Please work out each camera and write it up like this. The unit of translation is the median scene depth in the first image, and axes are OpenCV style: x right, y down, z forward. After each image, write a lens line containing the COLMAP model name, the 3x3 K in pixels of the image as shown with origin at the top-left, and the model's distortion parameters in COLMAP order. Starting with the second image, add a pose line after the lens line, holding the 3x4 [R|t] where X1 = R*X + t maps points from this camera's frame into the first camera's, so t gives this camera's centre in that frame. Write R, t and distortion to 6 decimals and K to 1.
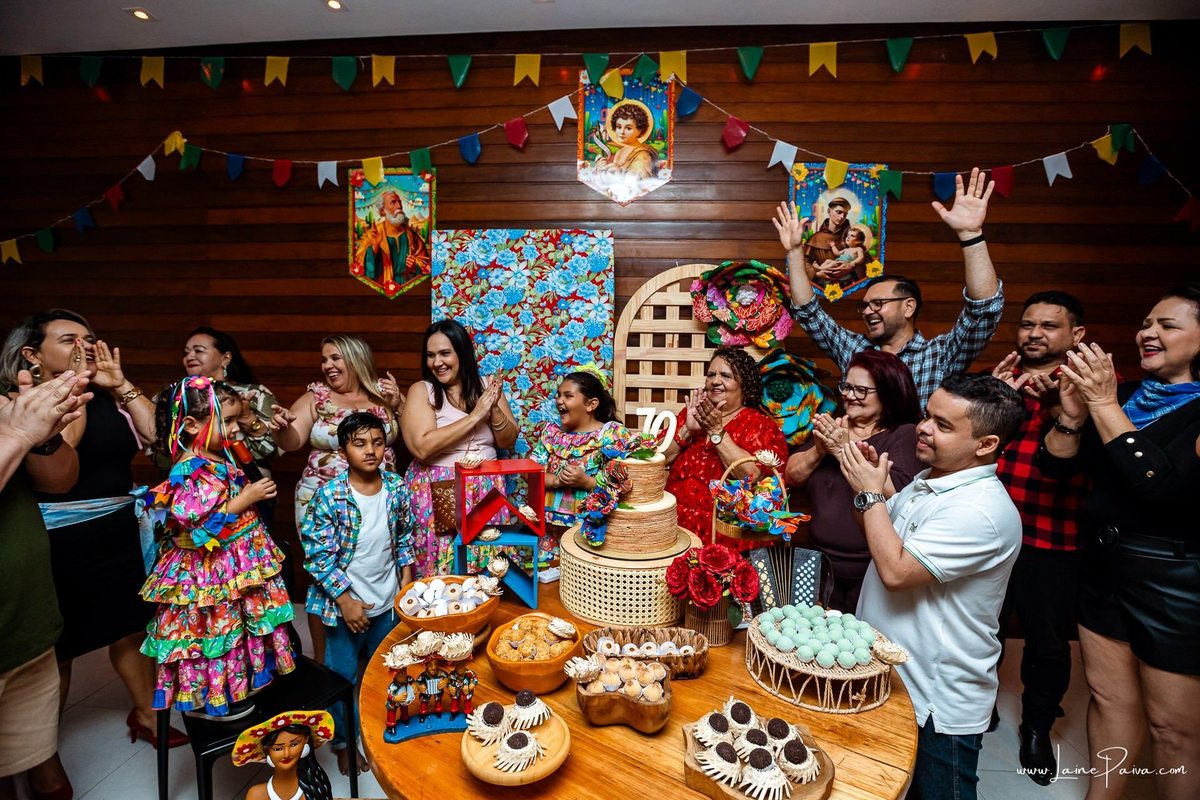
lens RADIAL K [[546.1, 0, 602.4], [0, 546.1, 397.9], [0, 0, 1]] dist [-0.067563, 0.031395]
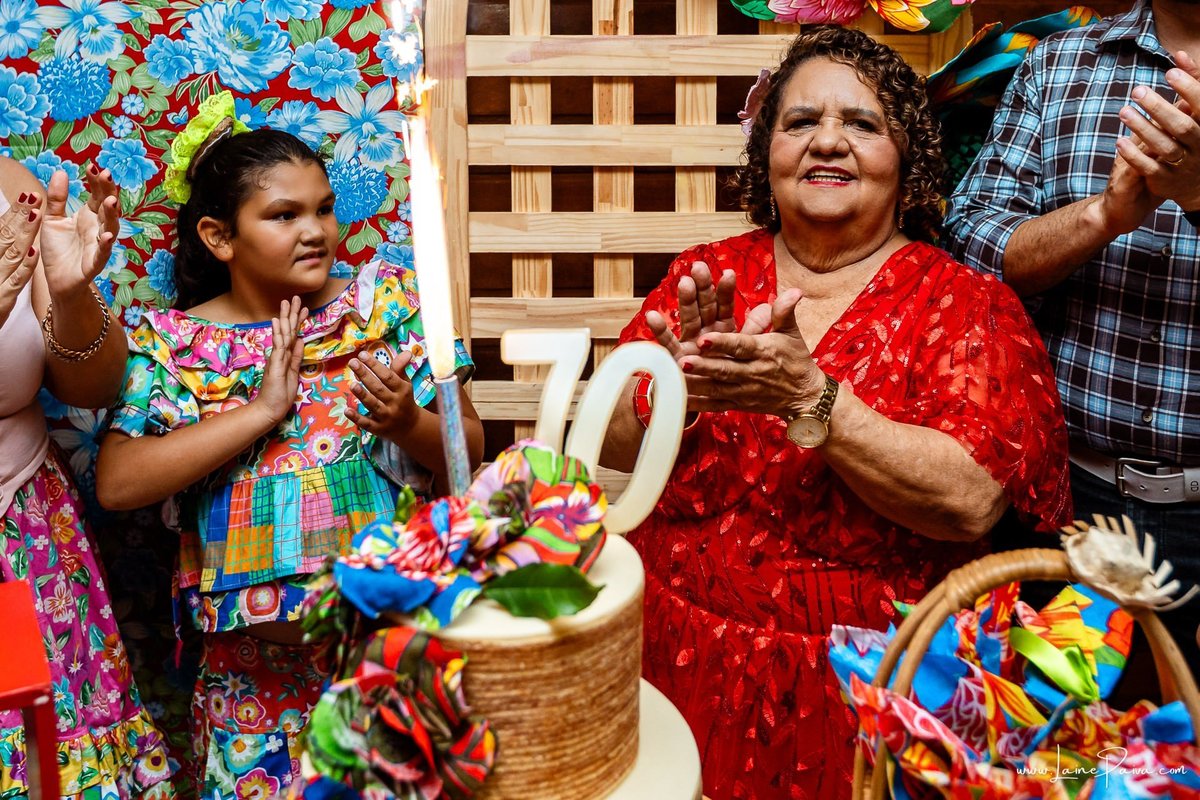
lens RADIAL K [[1226.5, 0, 576.7], [0, 1226.5, 220.9], [0, 0, 1]] dist [-0.030297, 0.054025]
pose [[0.992474, -0.036785, 0.116796, 0.021646], [0.028709, 0.997127, 0.070092, -0.036603], [-0.119039, -0.066211, 0.990679, 0.306560]]
